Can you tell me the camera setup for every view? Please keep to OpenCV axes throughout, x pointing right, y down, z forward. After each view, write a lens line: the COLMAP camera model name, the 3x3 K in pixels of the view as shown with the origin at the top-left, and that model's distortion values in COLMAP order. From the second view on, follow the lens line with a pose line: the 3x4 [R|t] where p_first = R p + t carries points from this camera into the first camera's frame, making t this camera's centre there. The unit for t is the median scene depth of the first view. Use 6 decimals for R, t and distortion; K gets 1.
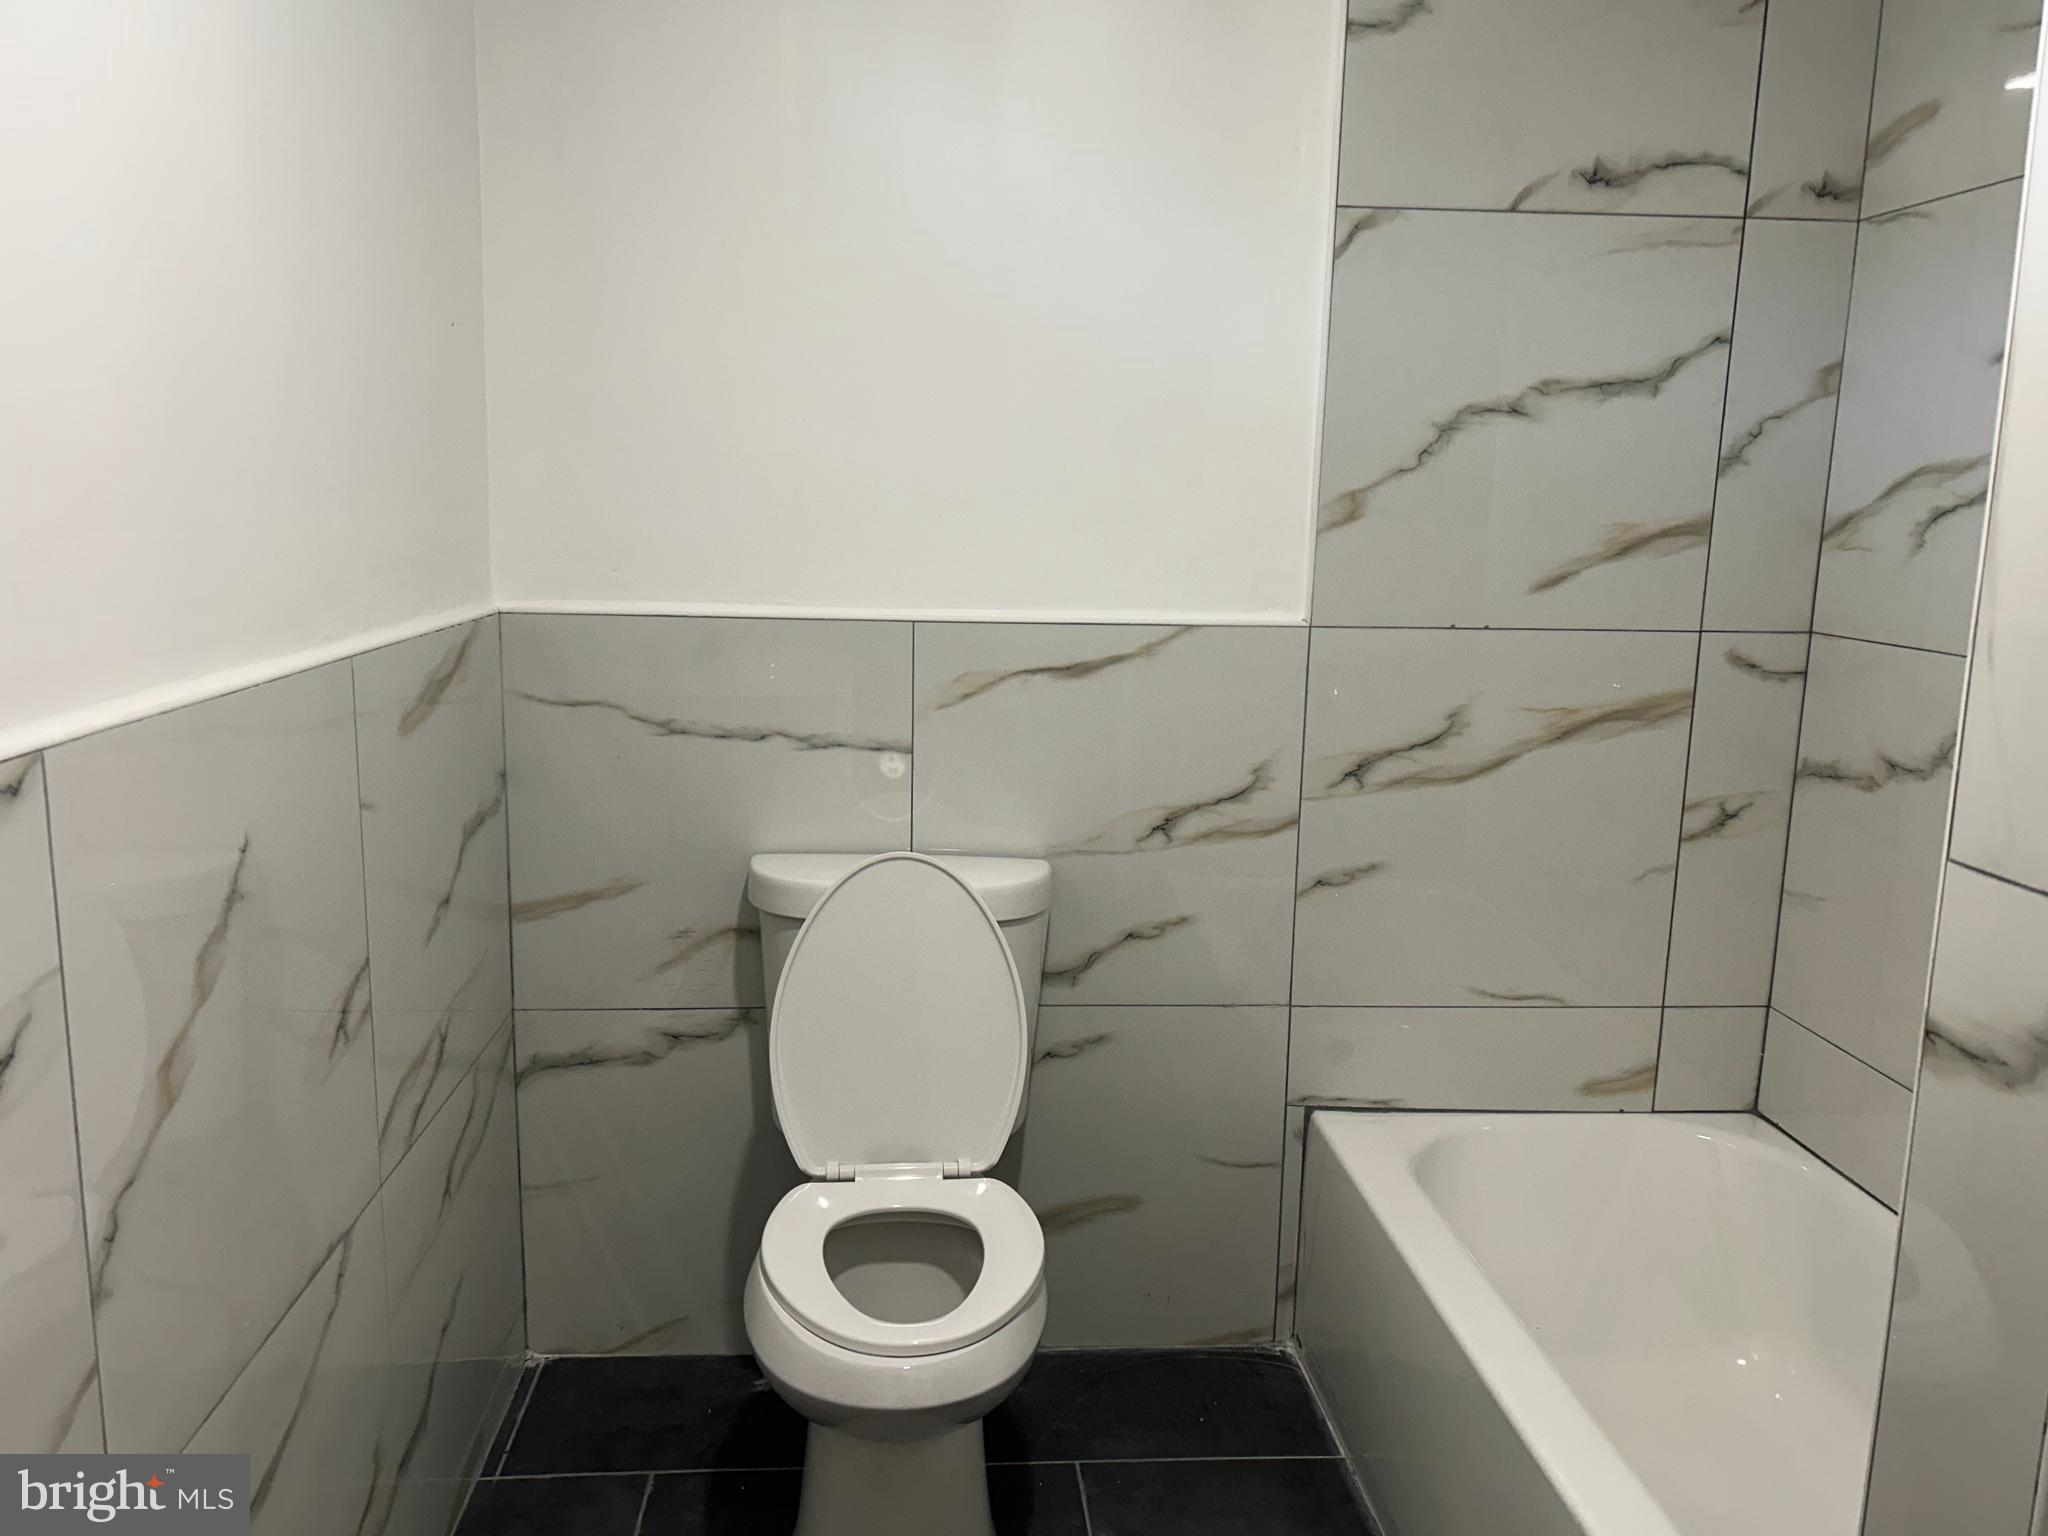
lens RADIAL K [[1549.9, 0, 1021.5], [0, 1549.9, 766.8], [0, 0, 1]] dist [0.022626, -0.008894]
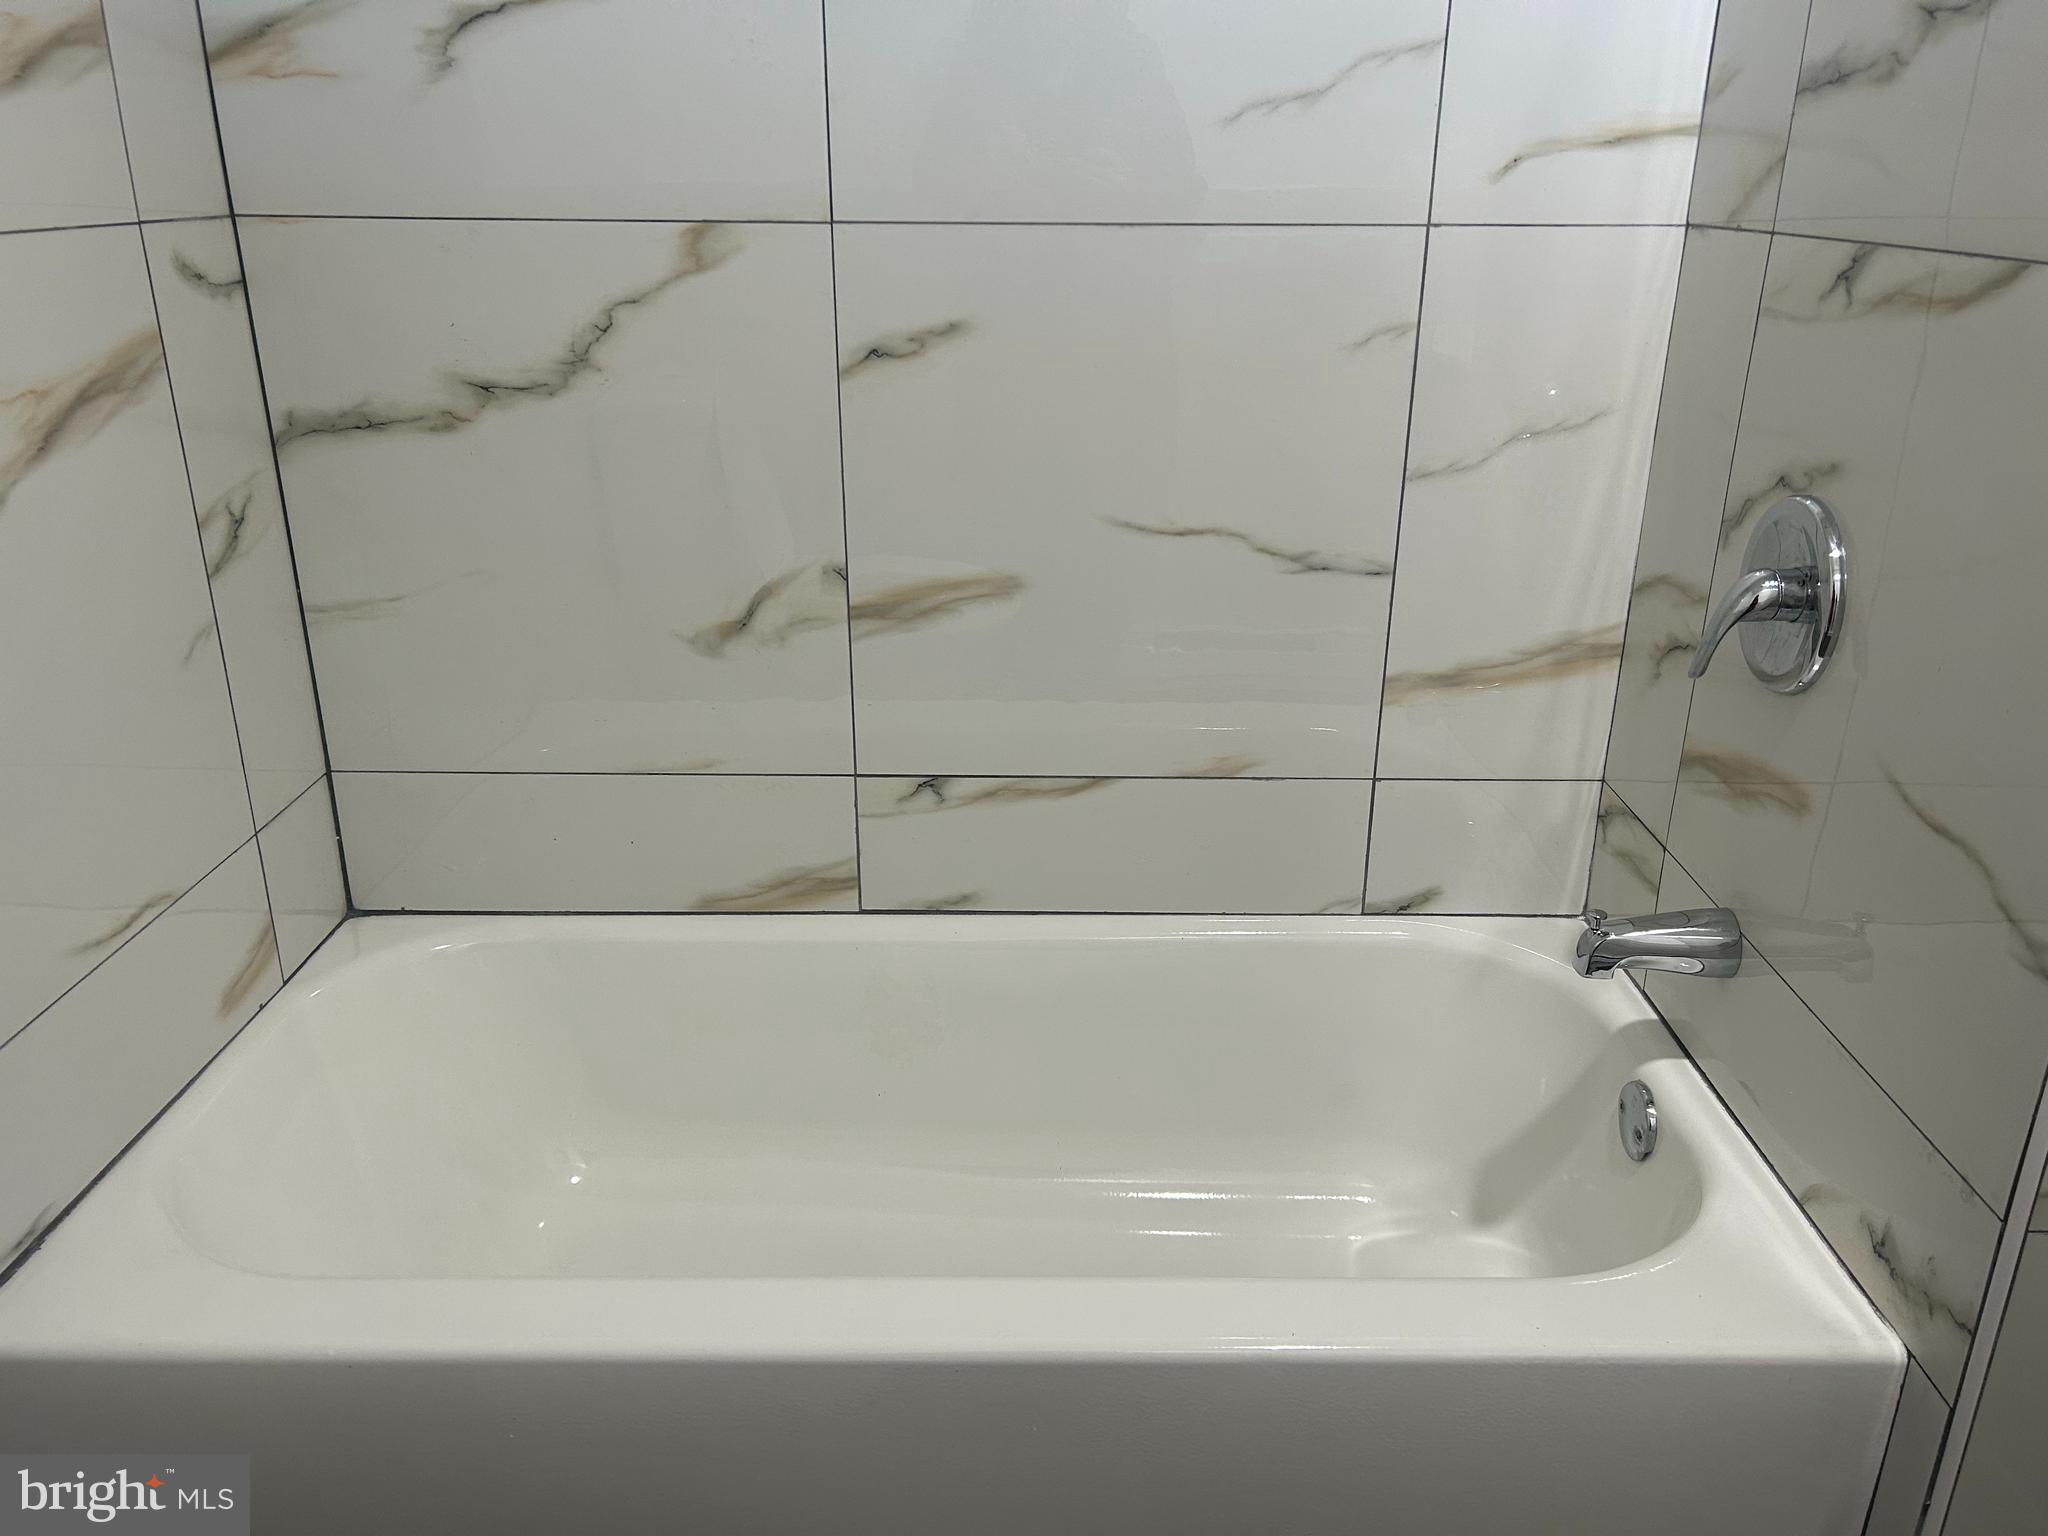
lens RADIAL K [[1549.9, 0, 1025.0], [0, 1549.9, 769.3], [0, 0, 1]] dist [0.022626, -0.008894]
pose [[0.071342, -0.380024, 0.922221, -0.163391], [0.170732, 0.915585, 0.364082, -0.055493], [-0.982731, 0.131479, 0.130202, 0.617852]]
